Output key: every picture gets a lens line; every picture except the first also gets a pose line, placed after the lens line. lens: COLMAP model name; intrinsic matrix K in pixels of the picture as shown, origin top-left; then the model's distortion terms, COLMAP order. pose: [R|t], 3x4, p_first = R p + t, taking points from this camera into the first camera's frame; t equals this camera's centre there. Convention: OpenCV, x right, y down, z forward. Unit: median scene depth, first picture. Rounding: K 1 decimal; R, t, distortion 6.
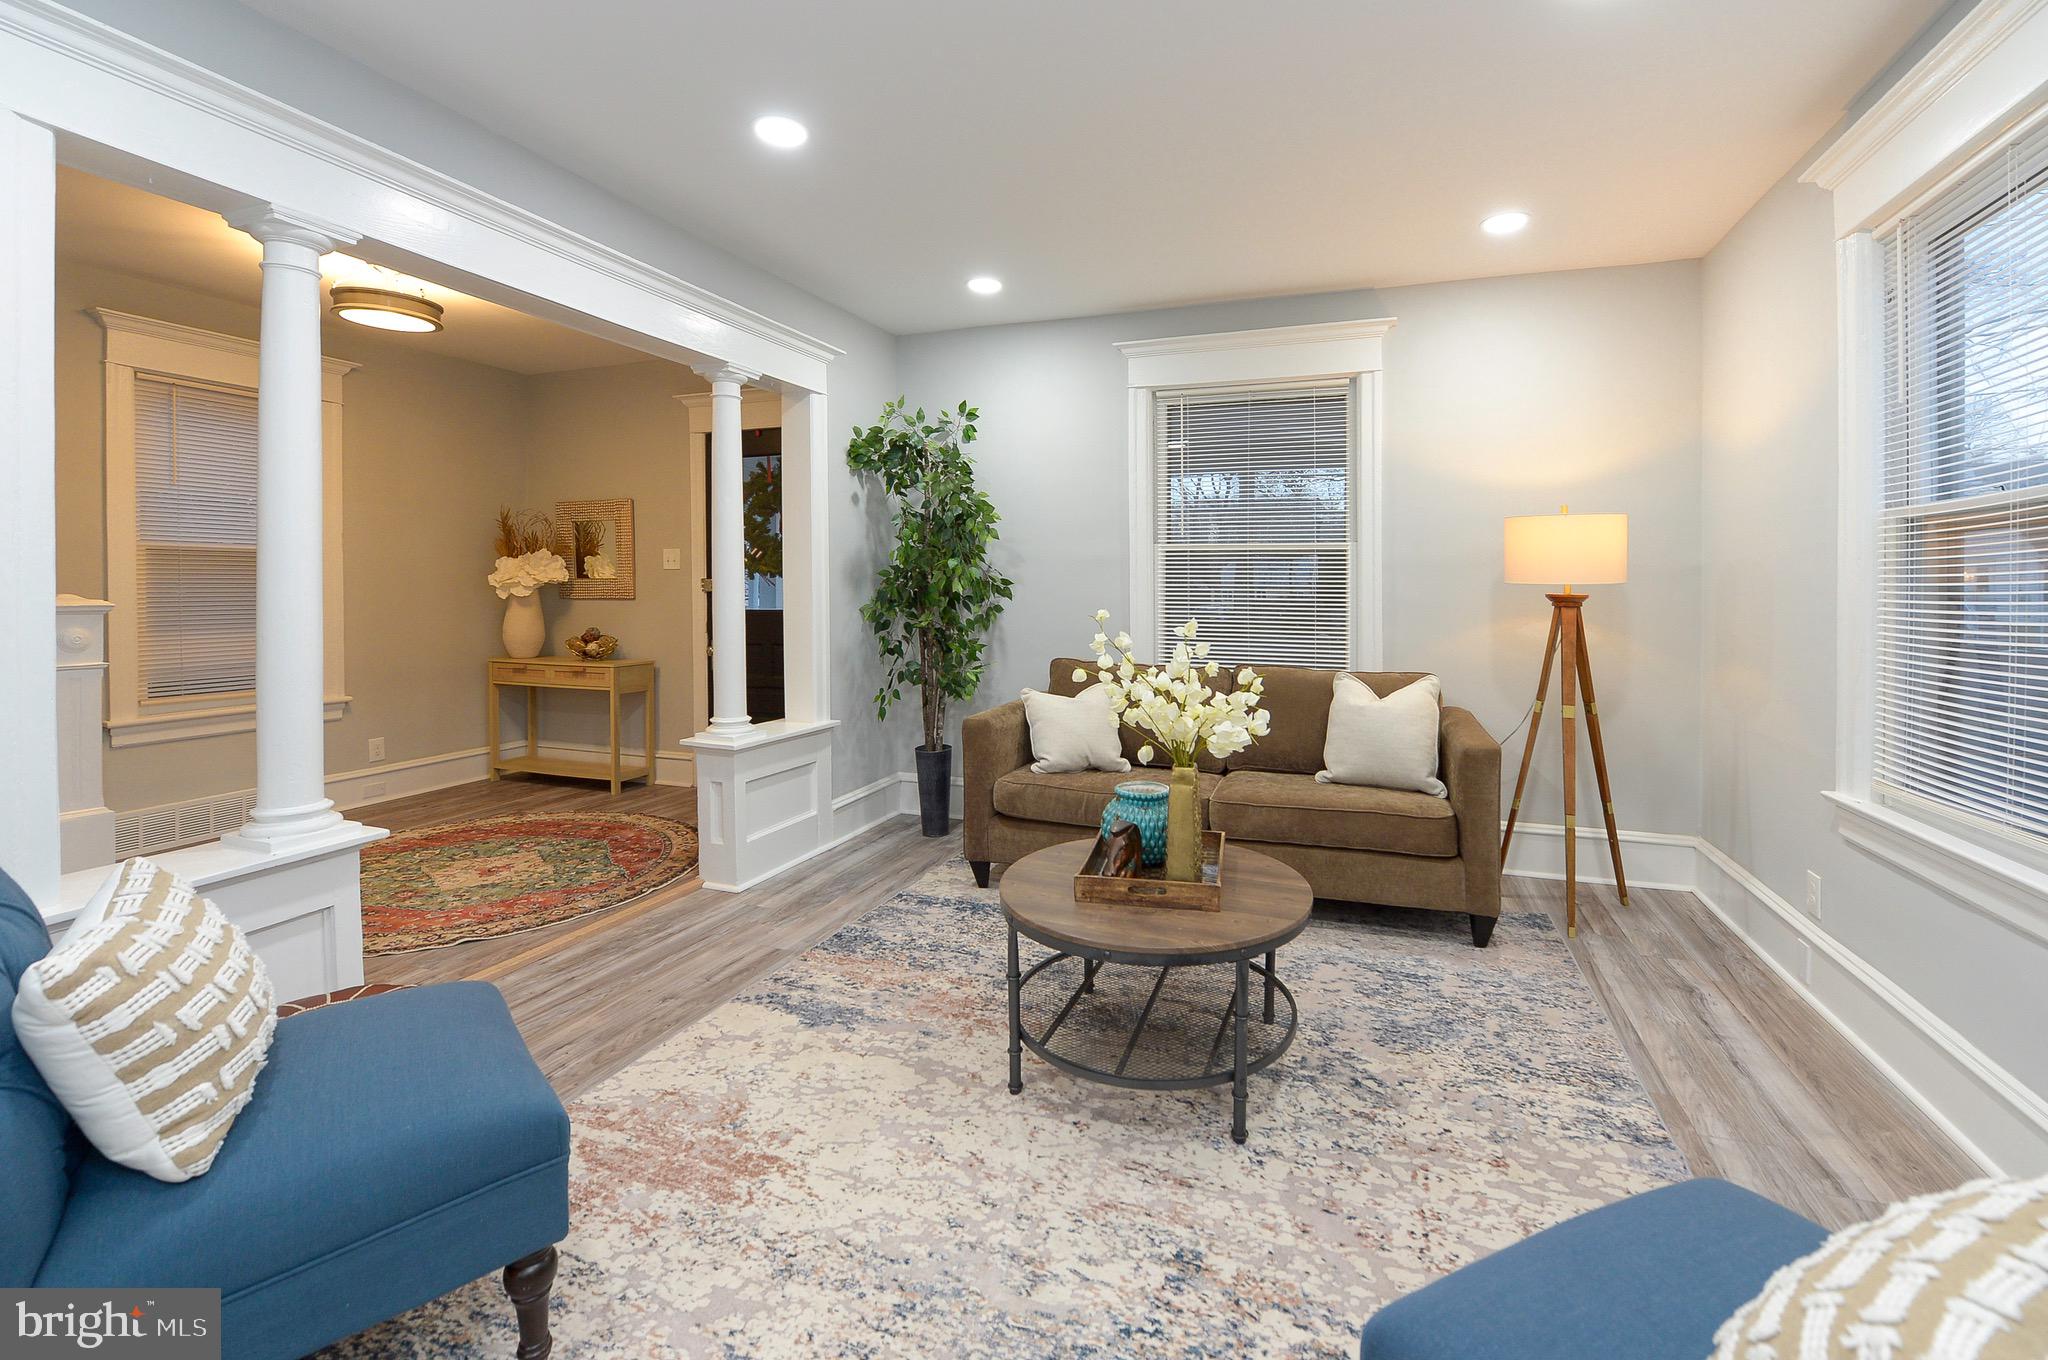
lens RADIAL K [[895.4, 0, 1061.7], [0, 895.4, 614.6], [0, 0, 1]] dist [-0.016827, -0.000264]
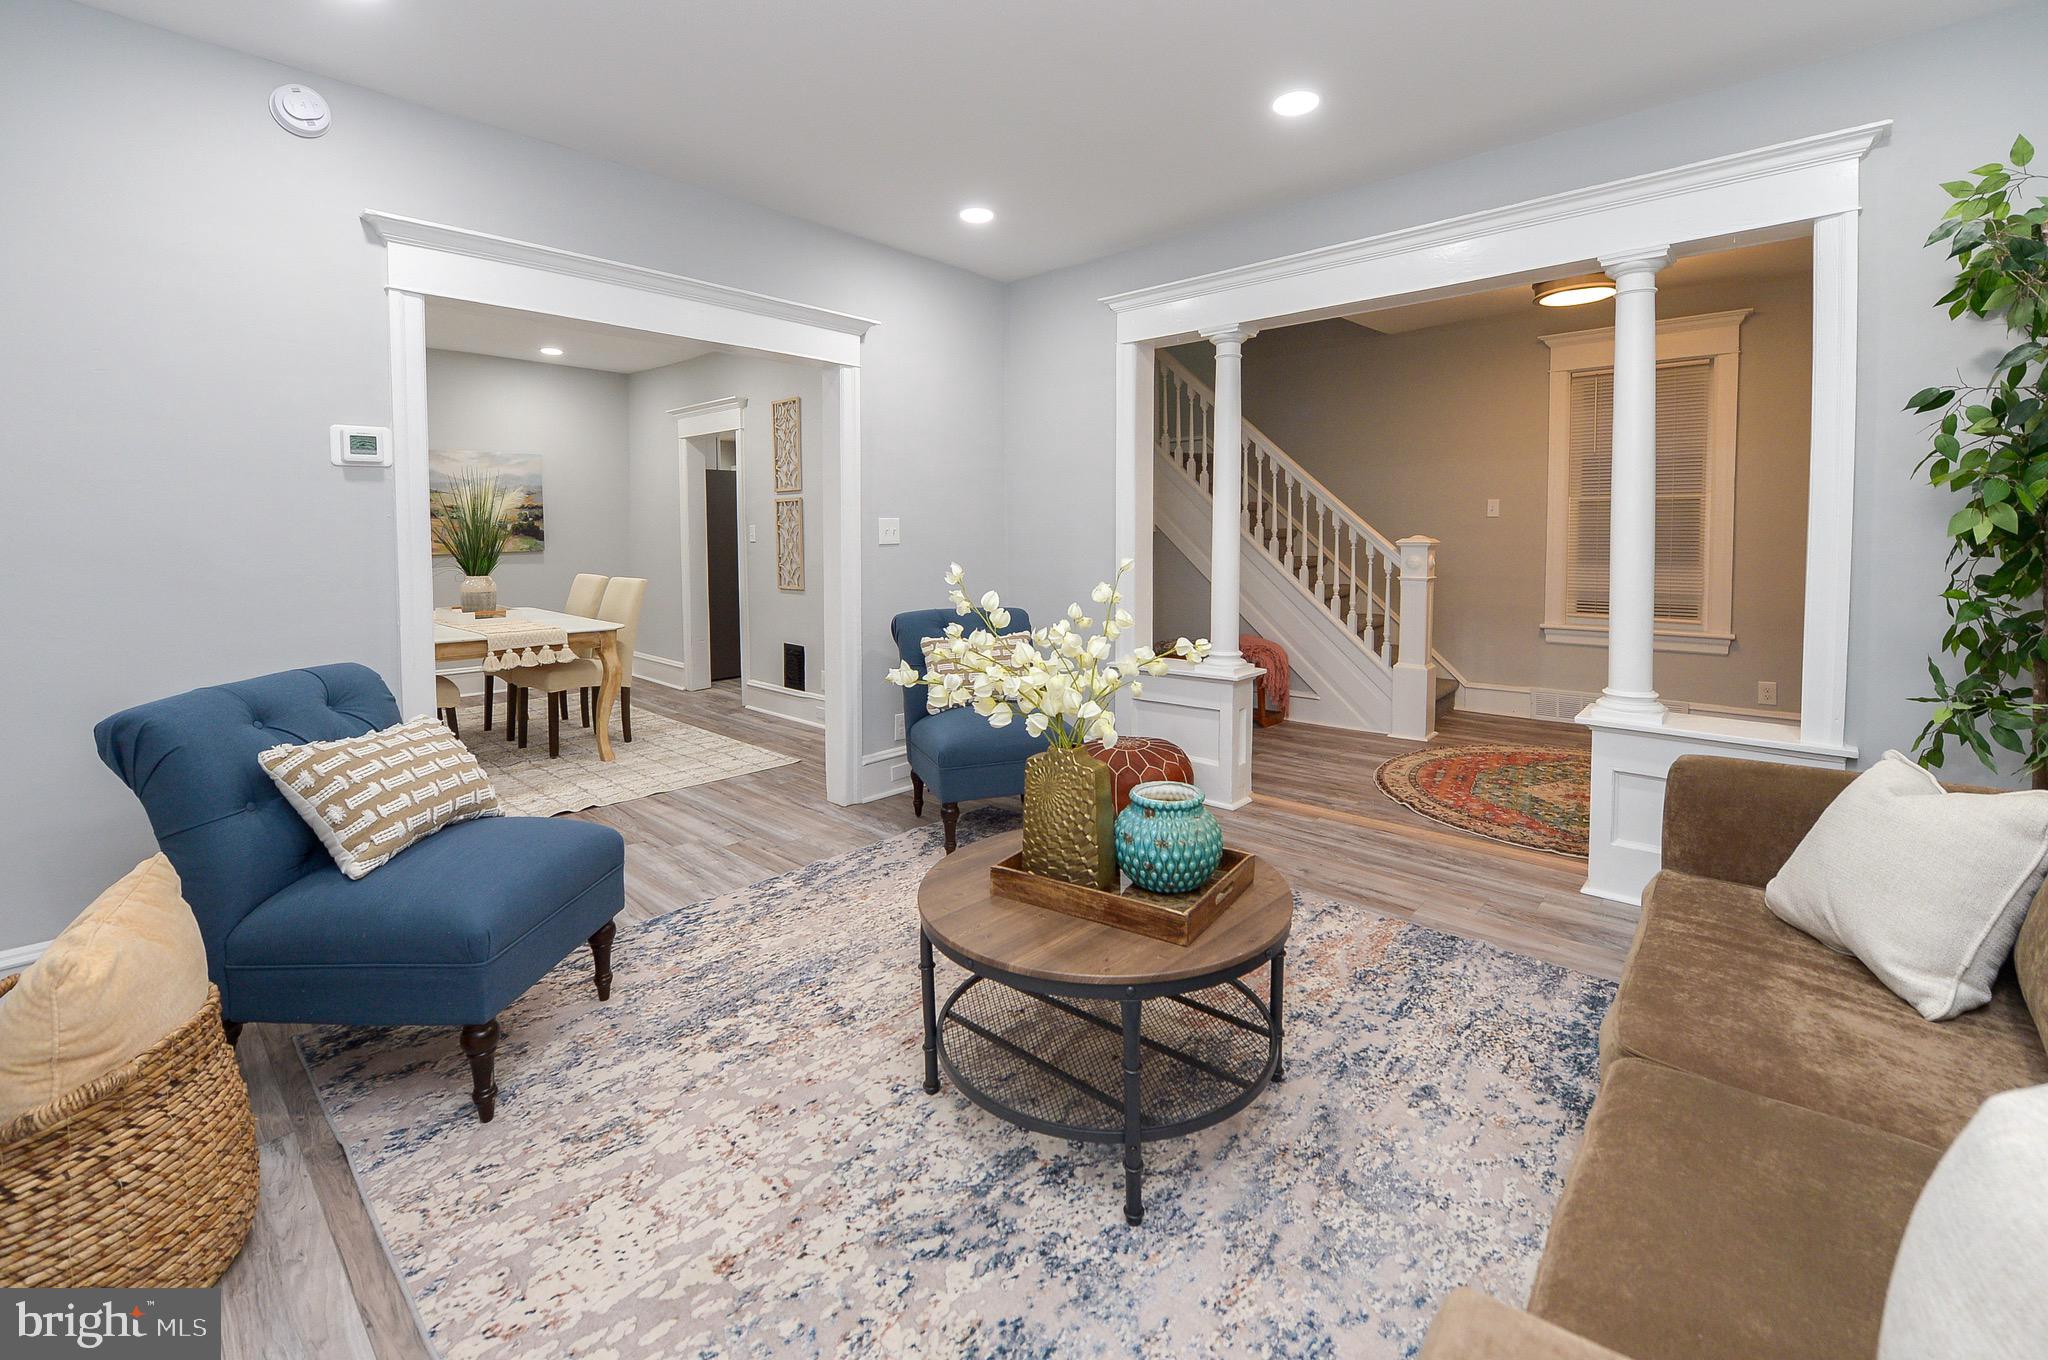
lens RADIAL K [[866.4, 0, 1016.3], [0, 866.4, 583.1], [0, 0, 1]] dist [0.001448, -0.000156]
pose [[-0.417520, 0.053030, -0.907119, 0.434249], [-0.015149, 0.997751, 0.065301, -0.016857], [0.908541, 0.041006, -0.415777, 0.631168]]
